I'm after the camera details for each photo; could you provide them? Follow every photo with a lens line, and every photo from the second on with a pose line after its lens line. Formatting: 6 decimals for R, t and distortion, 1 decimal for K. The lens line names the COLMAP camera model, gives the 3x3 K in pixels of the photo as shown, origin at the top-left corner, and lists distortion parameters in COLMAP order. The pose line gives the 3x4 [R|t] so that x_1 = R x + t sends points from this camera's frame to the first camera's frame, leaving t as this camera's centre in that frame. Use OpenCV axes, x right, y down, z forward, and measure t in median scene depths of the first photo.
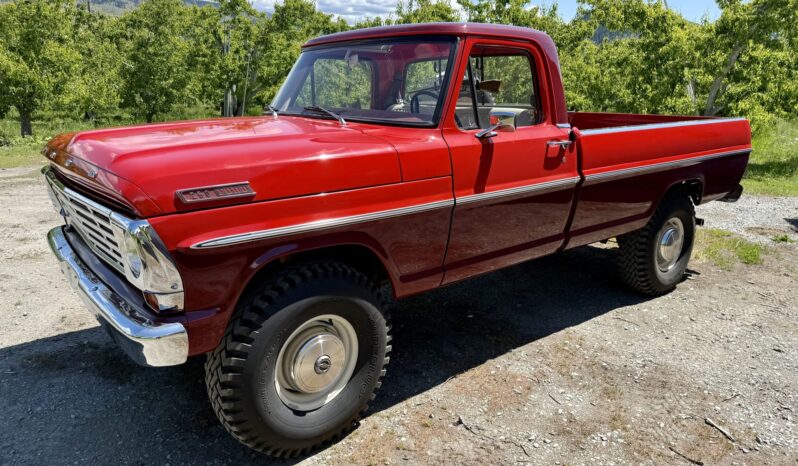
lens RADIAL K [[570.1, 0, 398.6], [0, 570.1, 234.9], [0, 0, 1]] dist [0.046584, -0.057928]
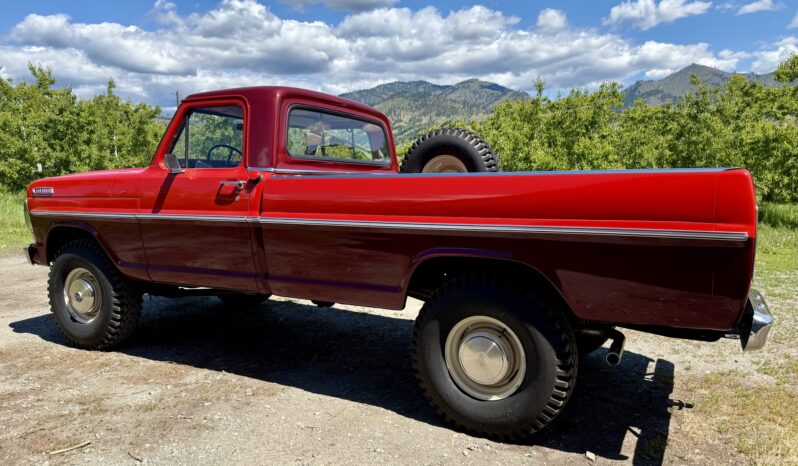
lens RADIAL K [[570.1, 0, 394.7], [0, 570.1, 227.4], [0, 0, 1]] dist [0.046584, -0.057928]
pose [[0.375679, 0.064050, -0.924534, 1.265155], [-0.231003, 0.972592, -0.026488, -0.106844], [0.897498, 0.223521, 0.380178, 0.783163]]
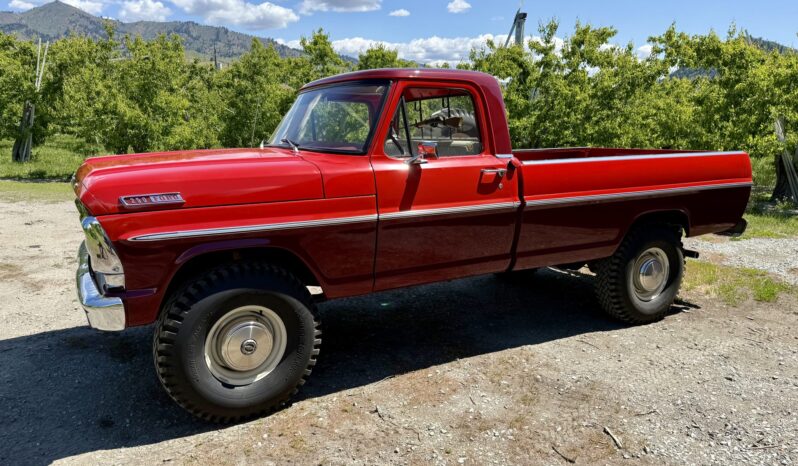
lens RADIAL K [[570.1, 0, 395.0], [0, 570.1, 232.8], [0, 0, 1]] dist [0.046584, -0.057928]
pose [[0.982550, 0.025404, -0.184255, 0.264515], [-0.038924, 0.996778, -0.070133, 0.040494], [0.181880, 0.076081, 0.980373, -0.102522]]
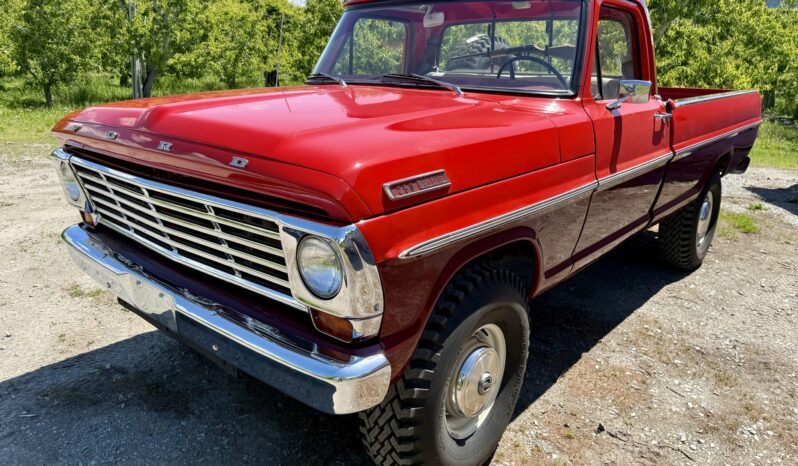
lens RADIAL K [[570.1, 0, 401.7], [0, 570.1, 236.4], [0, 0, 1]] dist [0.046584, -0.057928]
pose [[0.984321, -0.039597, 0.171886, -0.265357], [0.031184, 0.998193, 0.051373, -0.024324], [-0.173609, -0.045207, 0.983776, 0.137427]]
